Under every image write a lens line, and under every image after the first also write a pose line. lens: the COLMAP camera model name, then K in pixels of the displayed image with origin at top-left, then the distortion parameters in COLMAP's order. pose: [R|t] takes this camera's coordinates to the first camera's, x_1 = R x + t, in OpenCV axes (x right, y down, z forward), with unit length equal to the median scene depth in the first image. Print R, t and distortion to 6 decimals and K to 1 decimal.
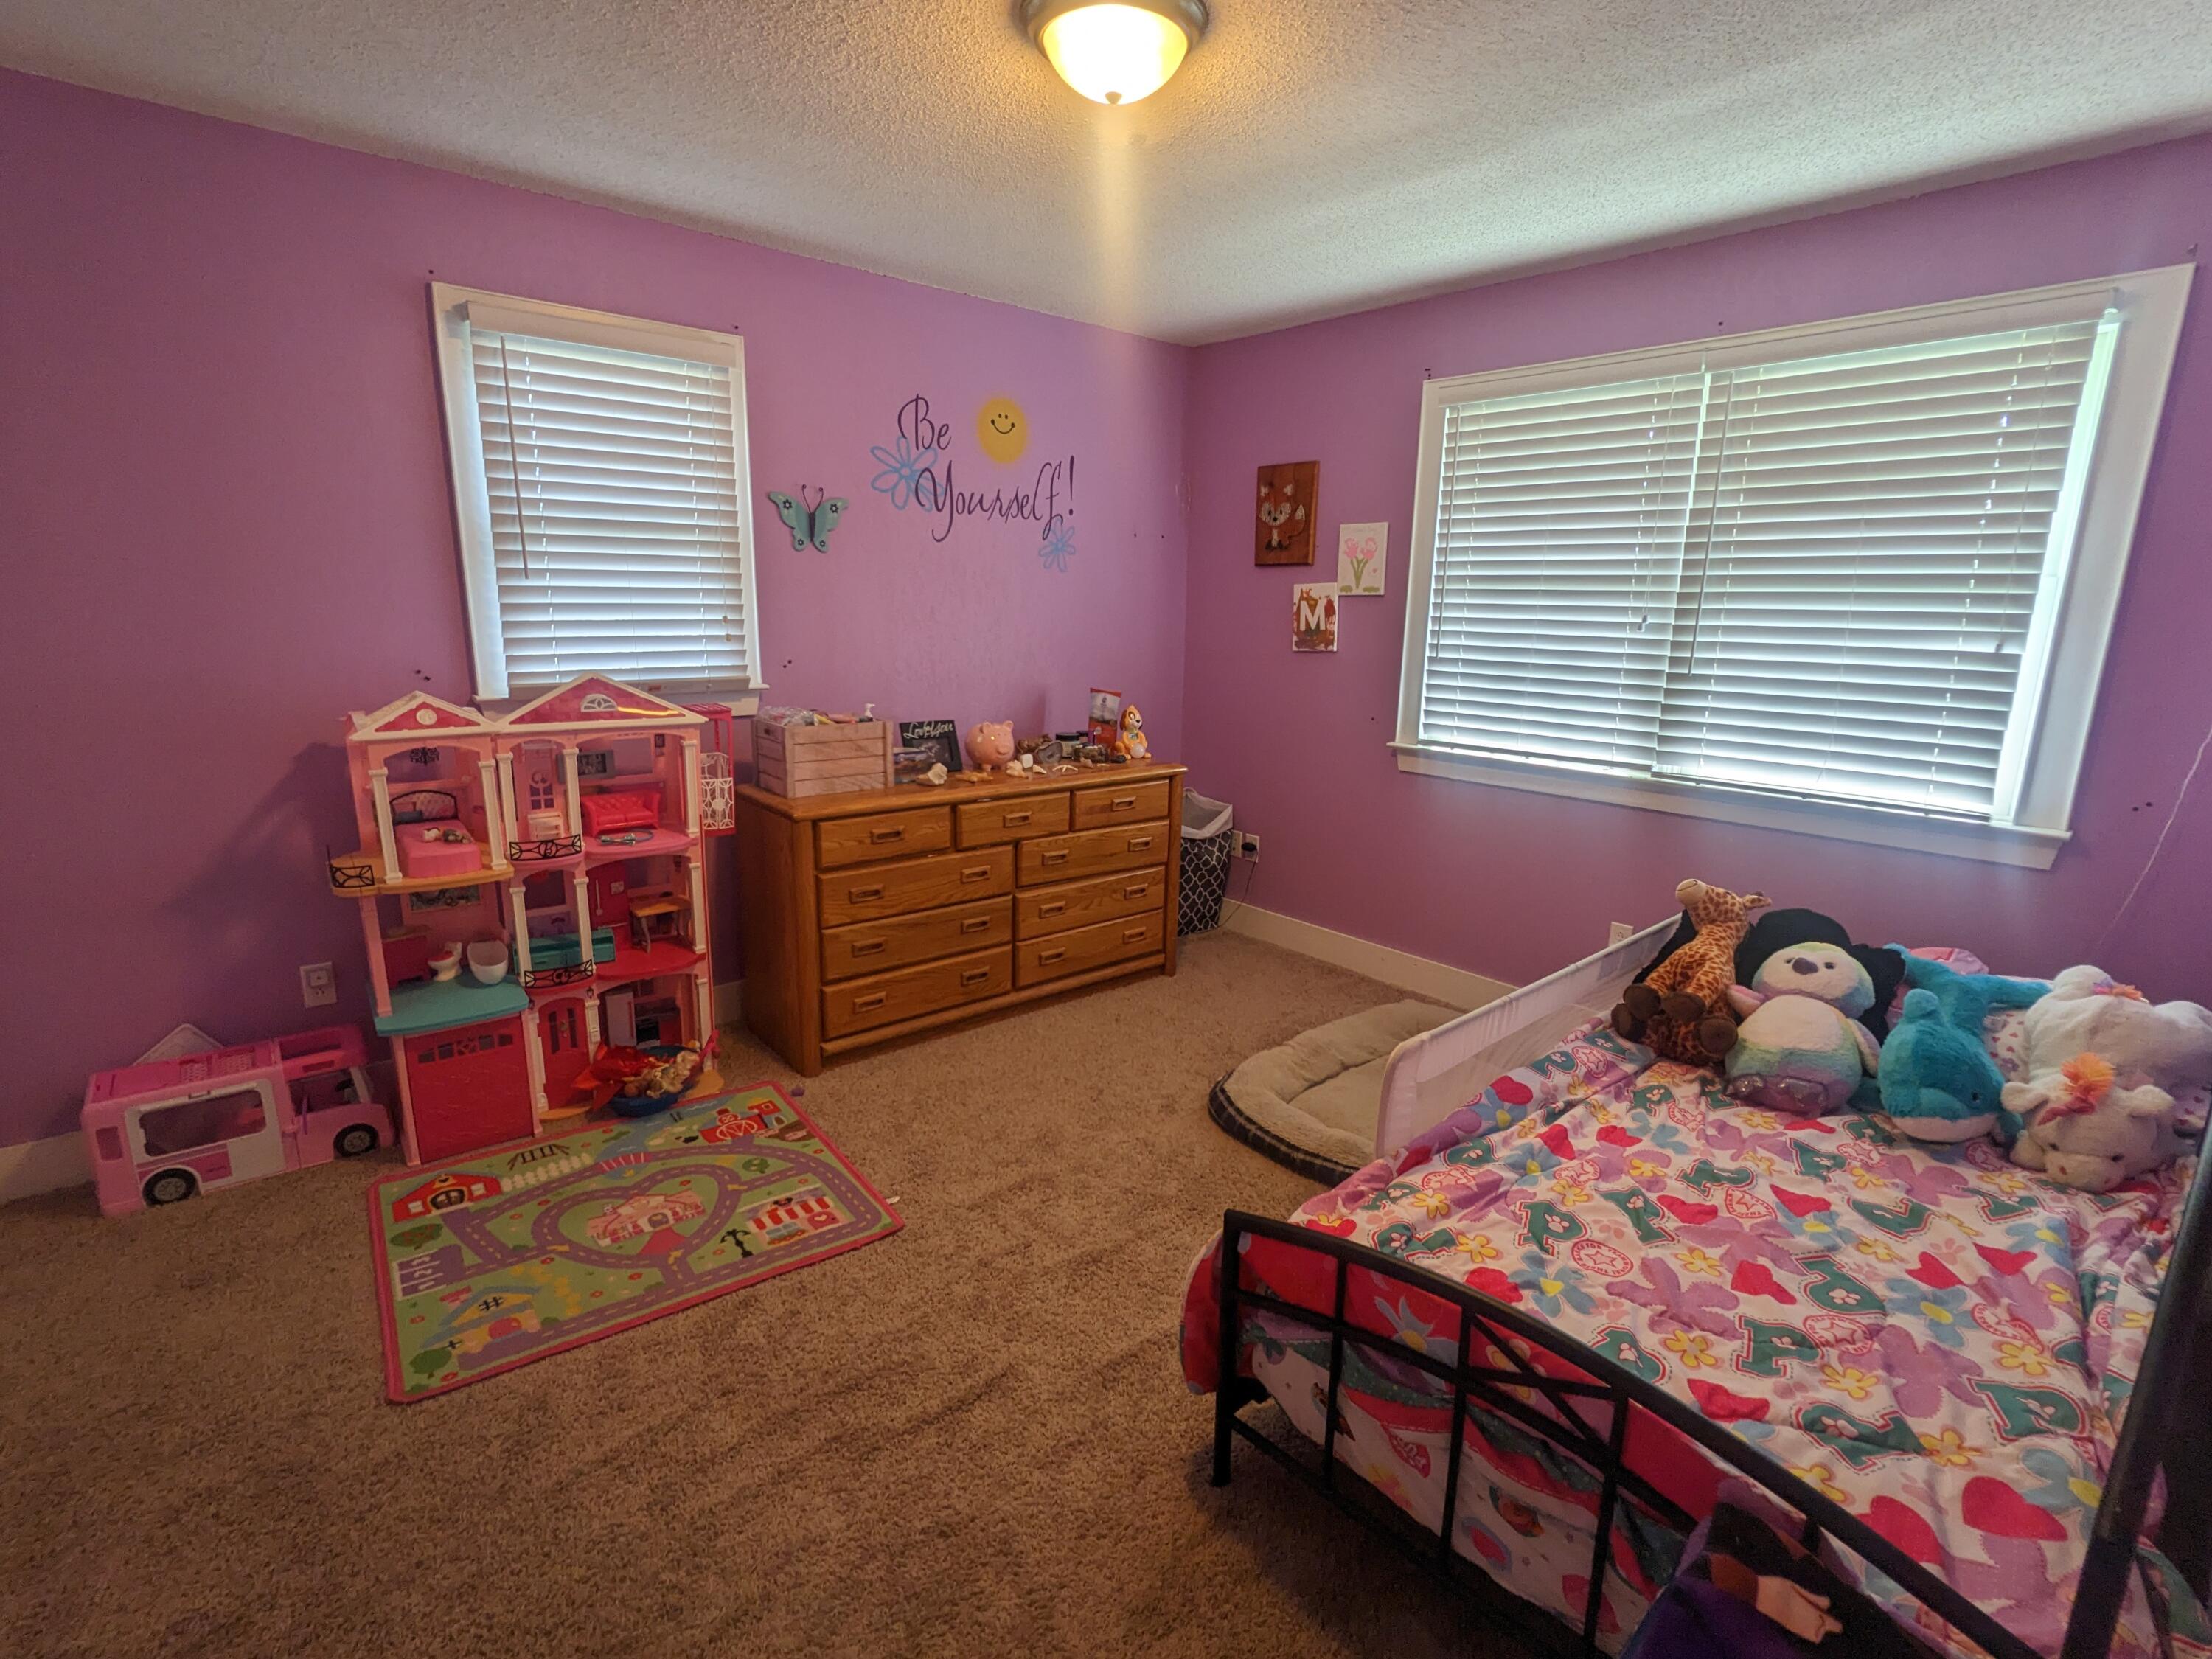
lens RADIAL K [[1070.3, 0, 1106.0], [0, 1070.3, 829.5], [0, 0, 1]] dist [-0.003087, 0.001513]
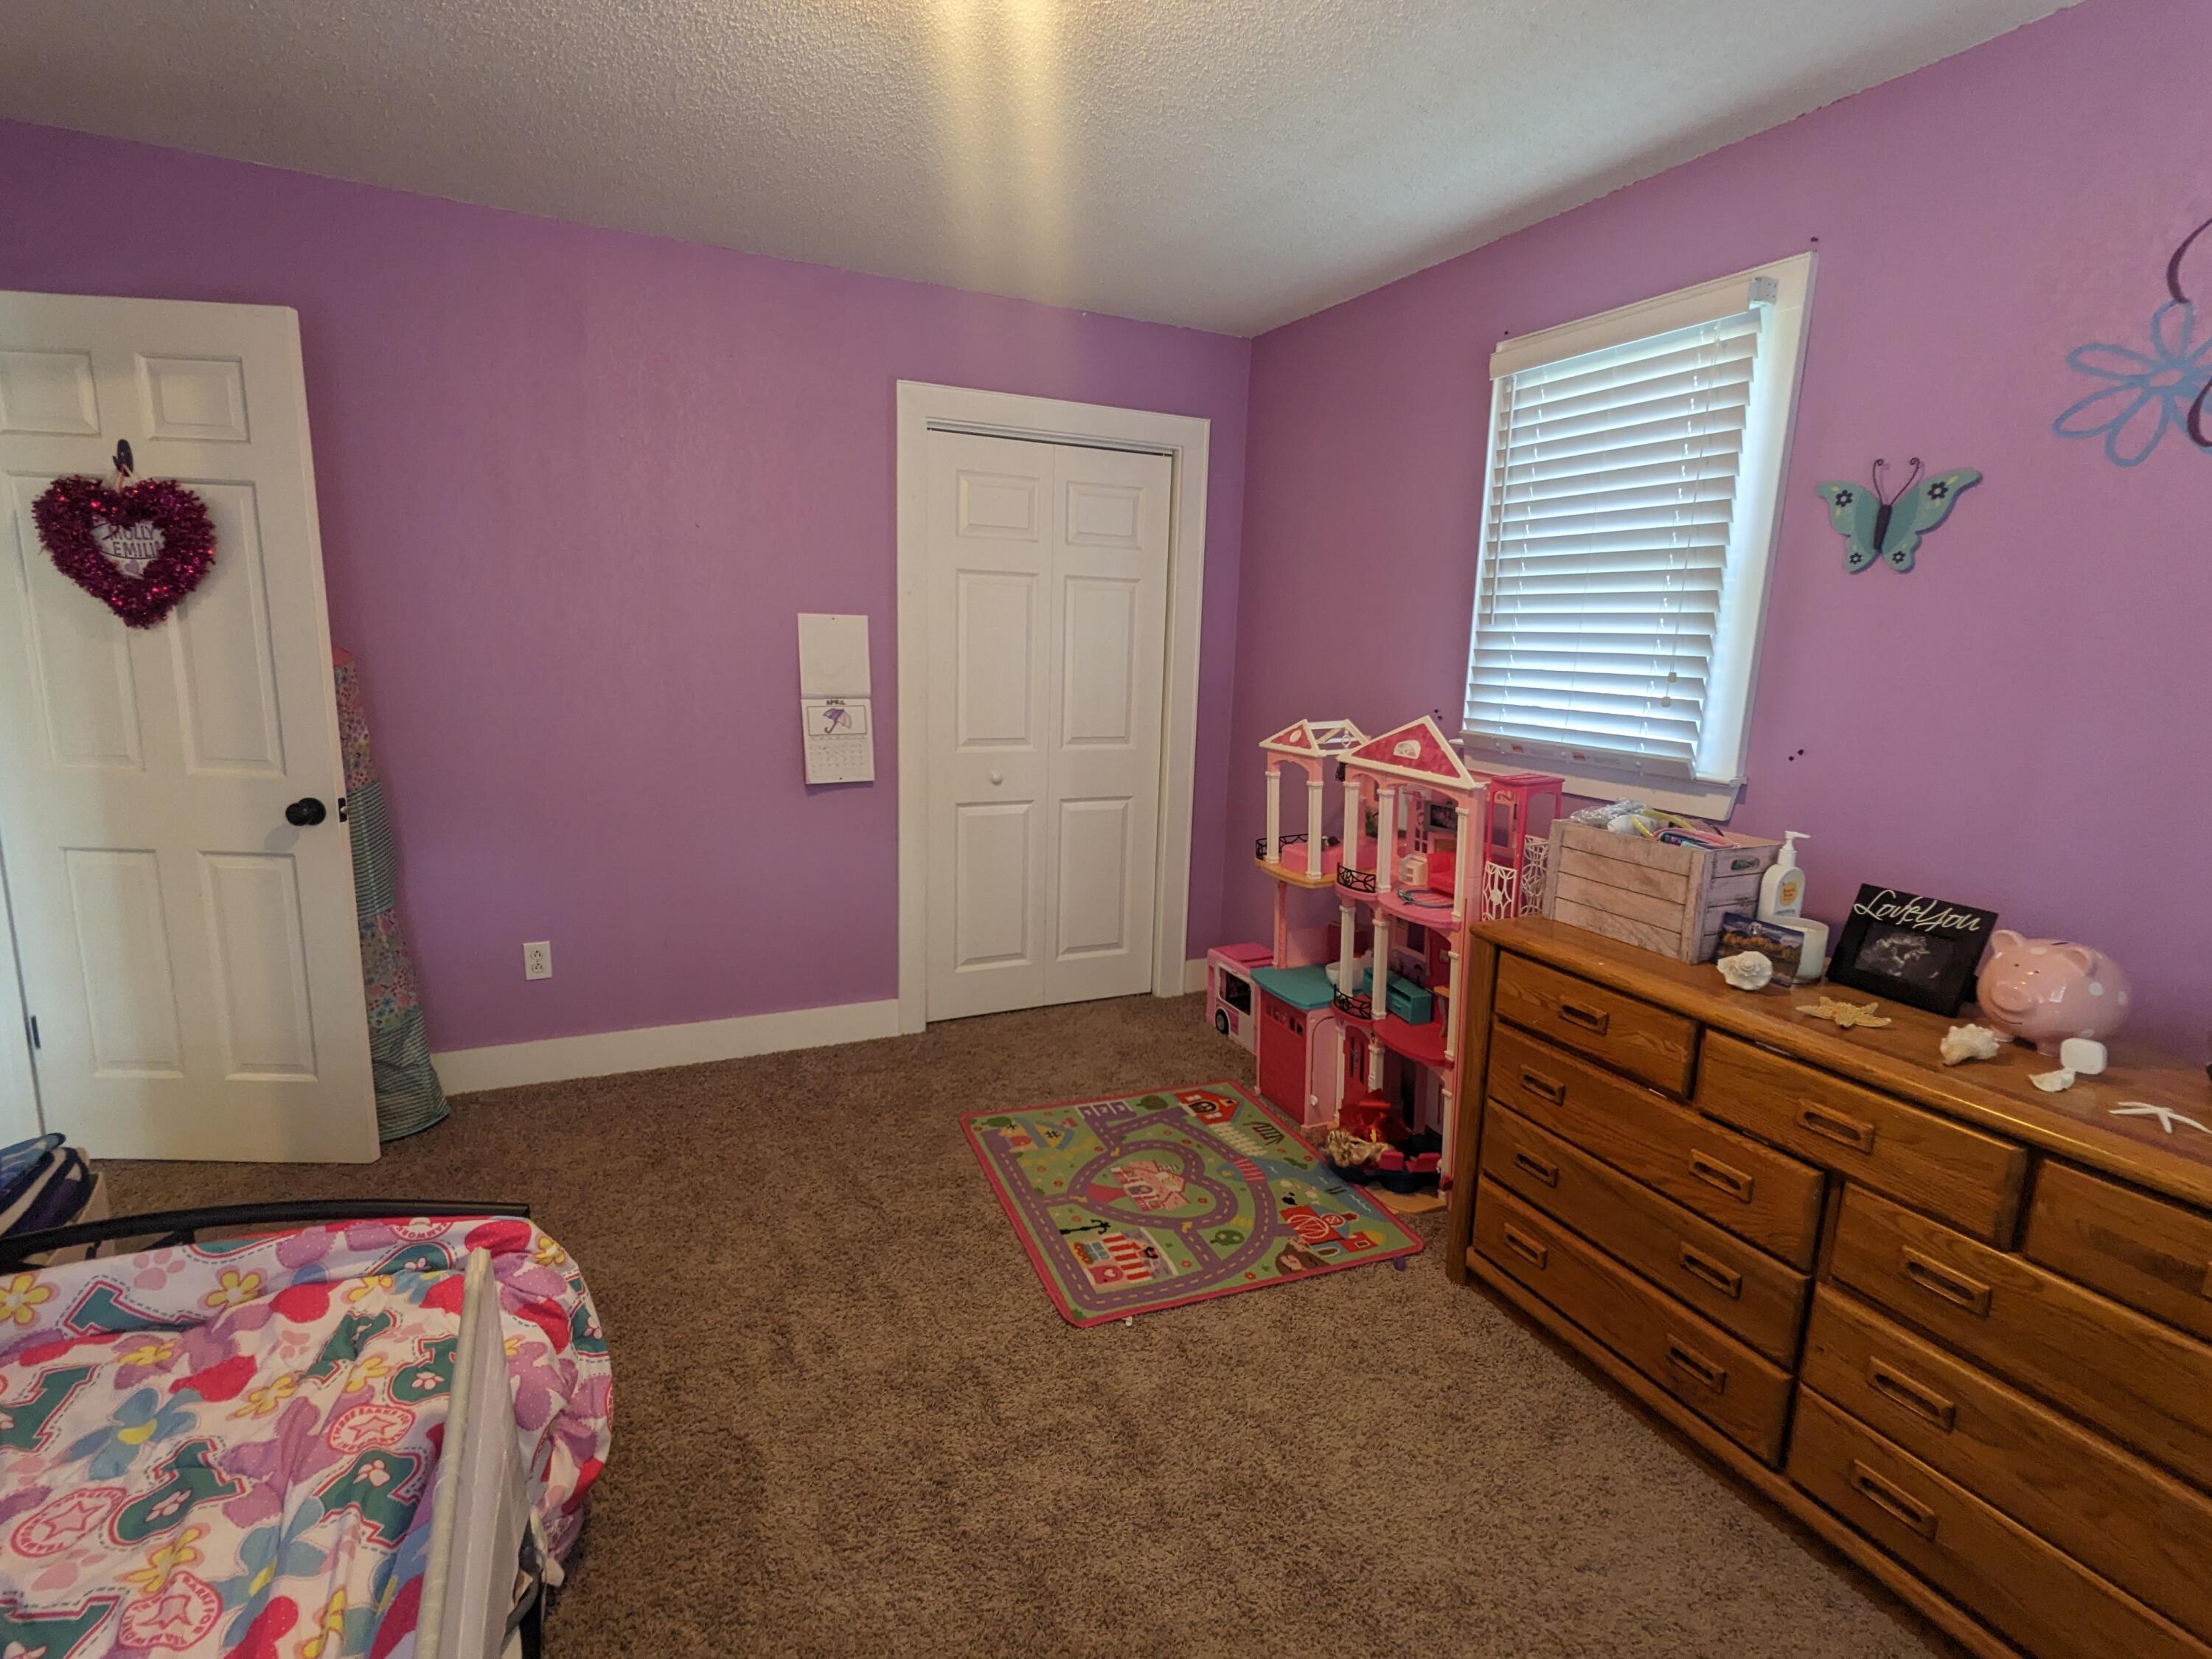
lens RADIAL K [[1070.3, 0, 1106.0], [0, 1070.3, 829.5], [0, 0, 1]] dist [-0.003087, 0.001513]
pose [[-0.269263, 0.146589, -0.951845, 0.481540], [-0.241385, 0.946527, 0.214055, -0.175535], [0.932325, 0.287399, -0.219481, 0.906608]]
